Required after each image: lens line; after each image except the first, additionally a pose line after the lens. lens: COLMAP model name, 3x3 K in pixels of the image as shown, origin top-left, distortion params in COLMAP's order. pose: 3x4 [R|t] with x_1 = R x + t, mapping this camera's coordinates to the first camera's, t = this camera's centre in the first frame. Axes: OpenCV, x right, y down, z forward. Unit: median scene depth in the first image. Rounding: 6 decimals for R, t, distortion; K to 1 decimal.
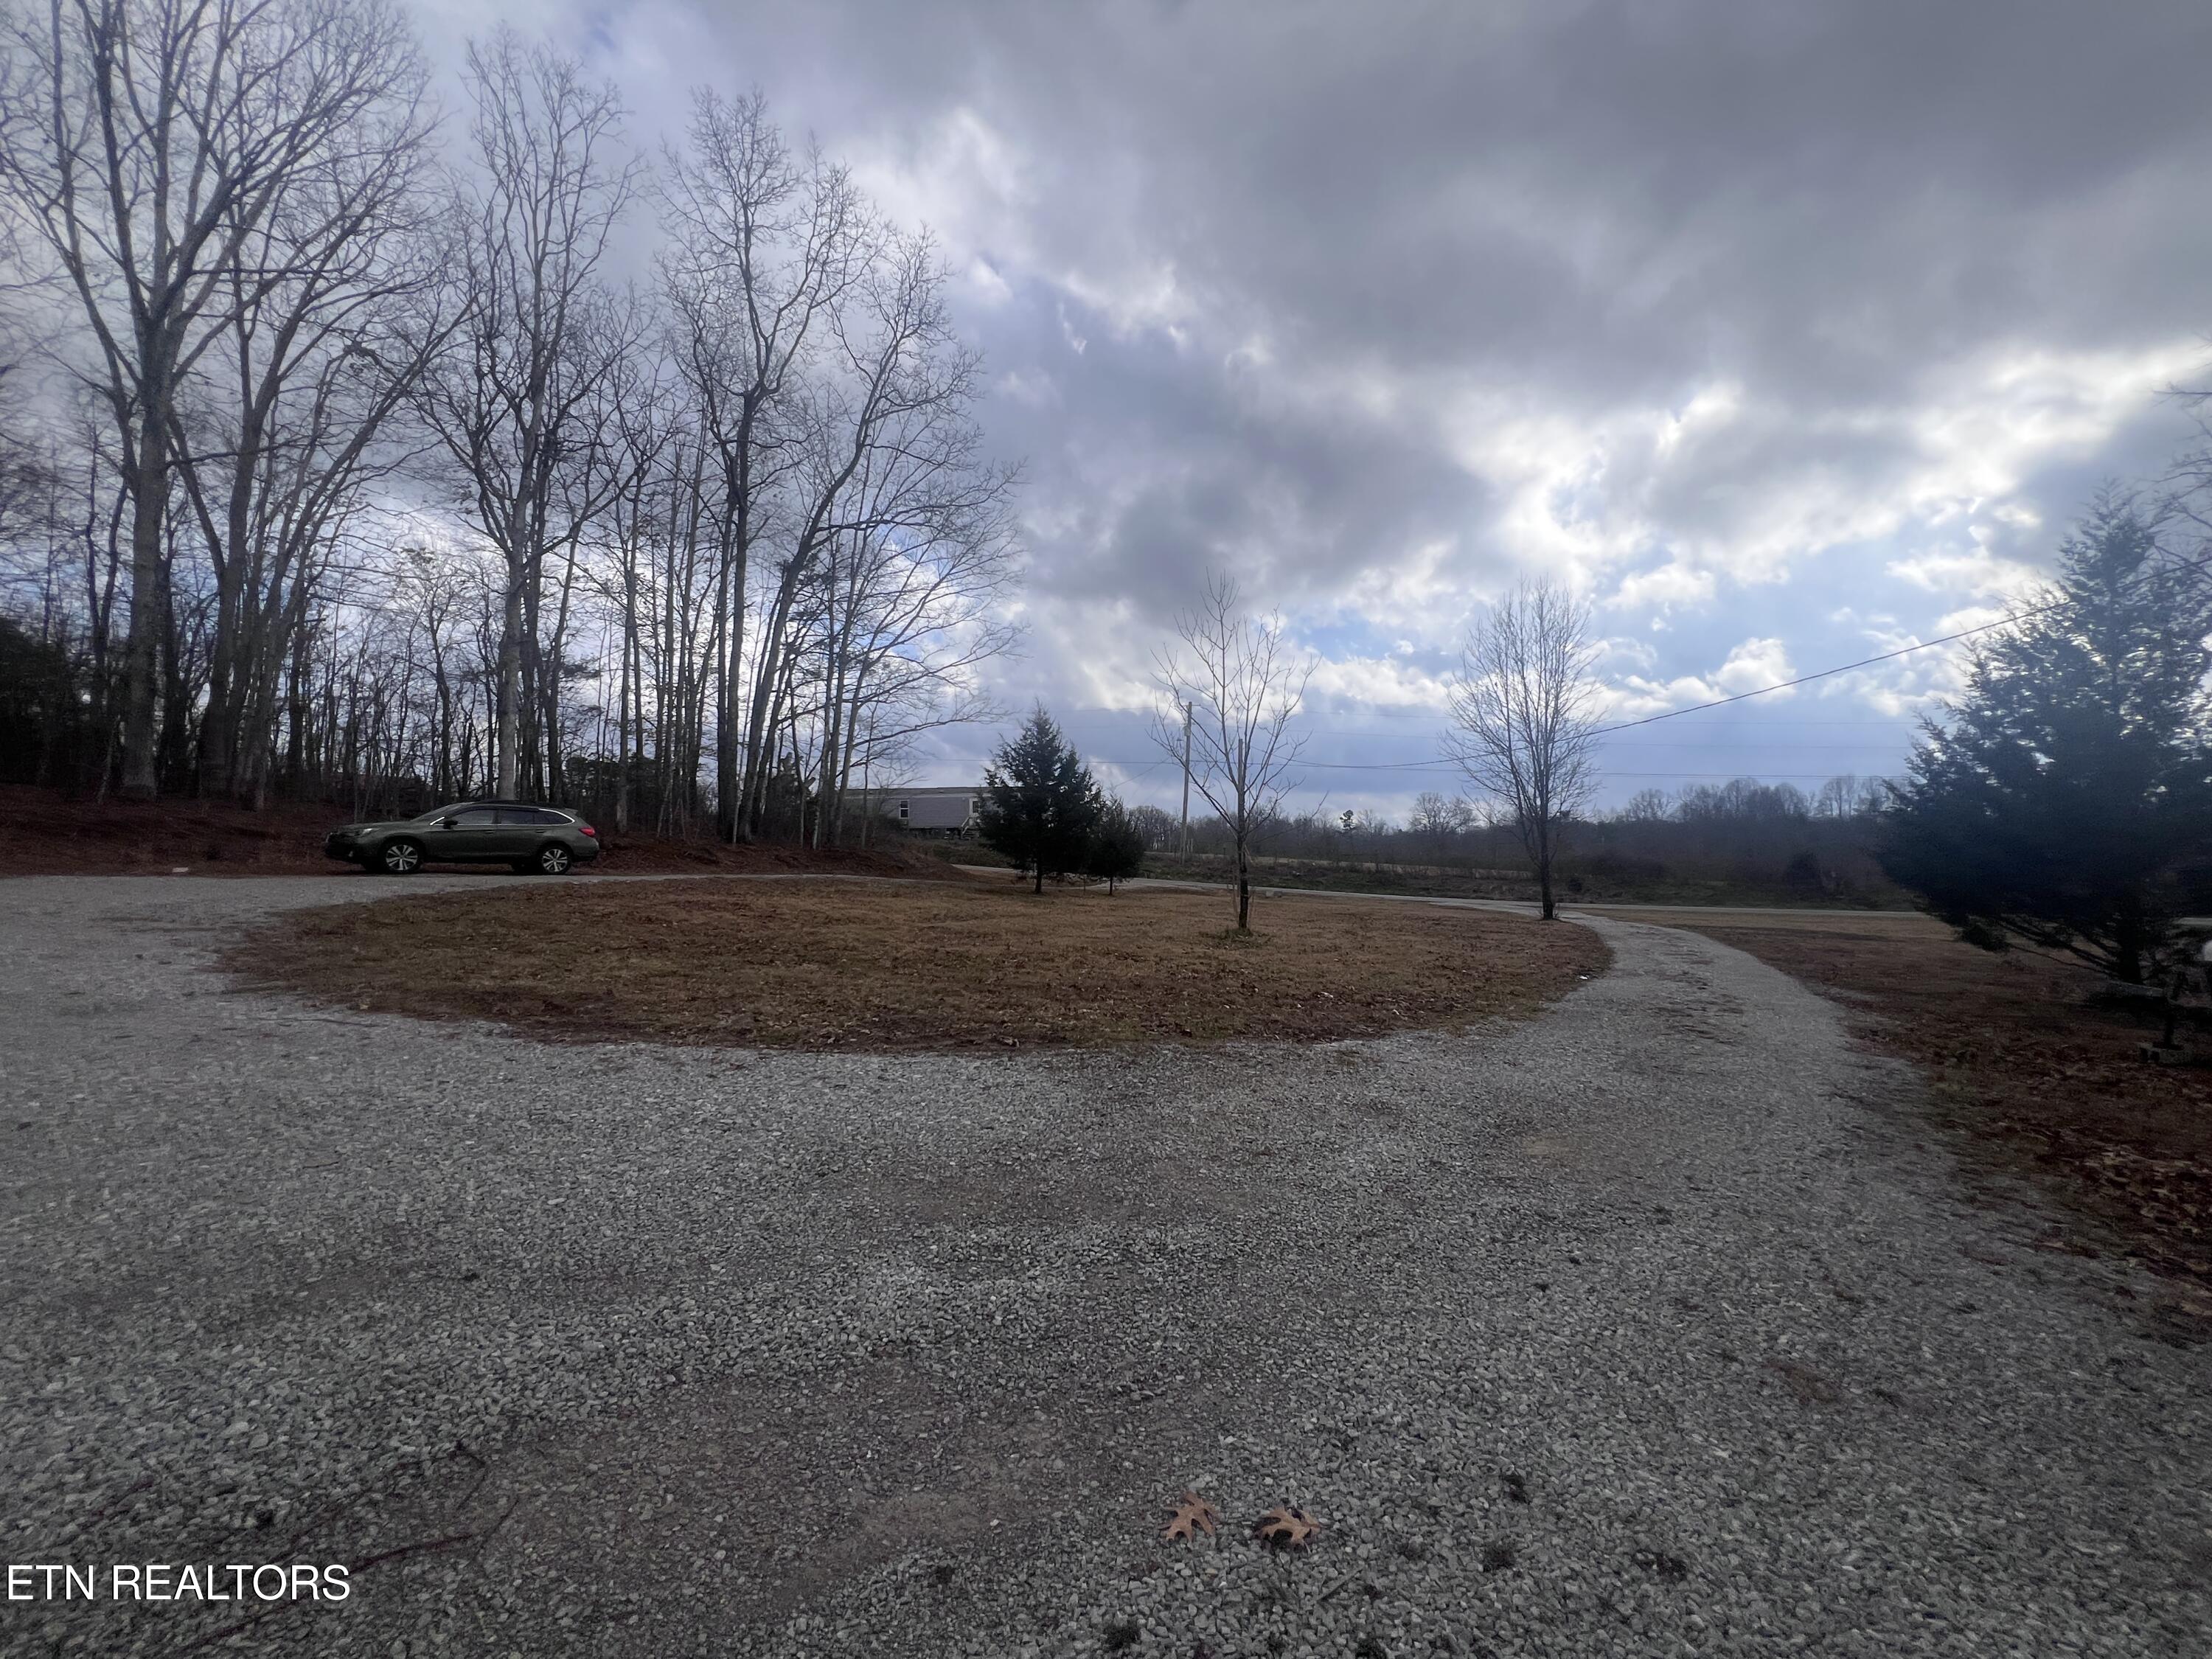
lens RADIAL K [[887.1, 0, 1106.0], [0, 887.1, 829.5], [0, 0, 1]] dist [-0.001487, 0.000249]
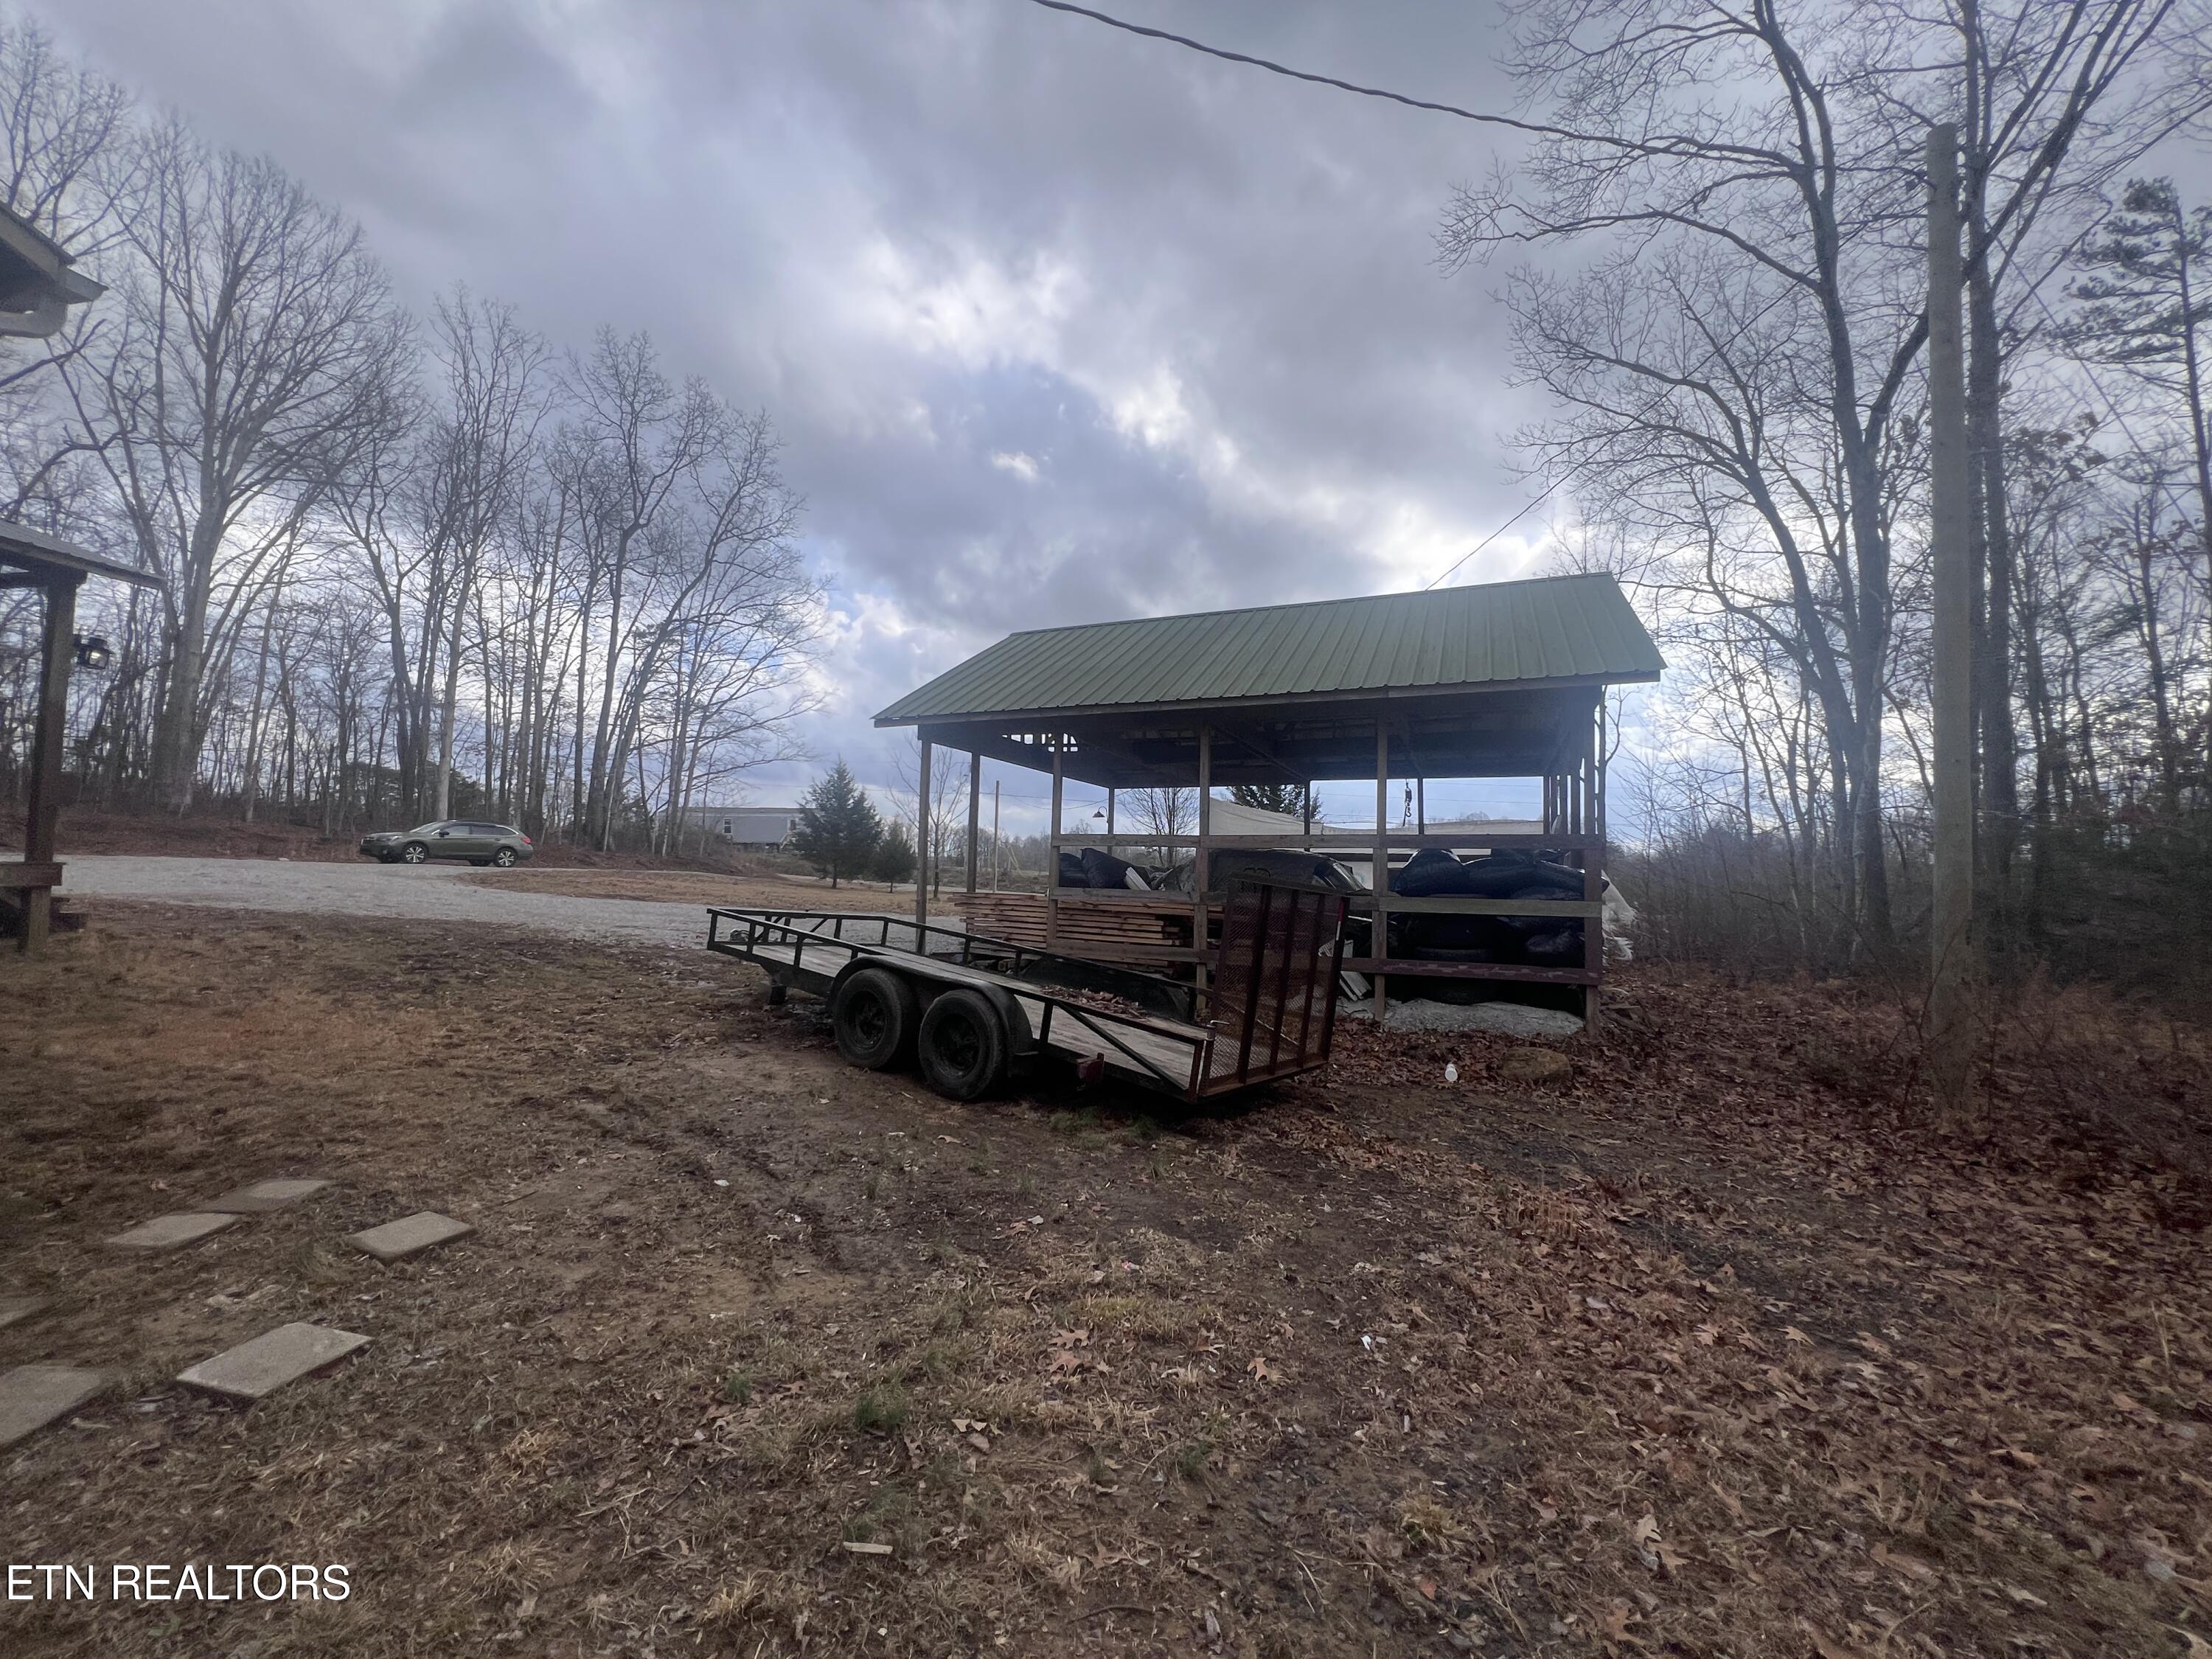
lens RADIAL K [[887.1, 0, 1106.0], [0, 887.1, 829.5], [0, 0, 1]] dist [-0.001487, 0.000249]
pose [[0.987583, 0.043690, 0.150903, 0.128367], [-0.040825, 0.998923, -0.022030, -0.014700], [-0.151703, 0.015595, 0.988303, -0.400948]]
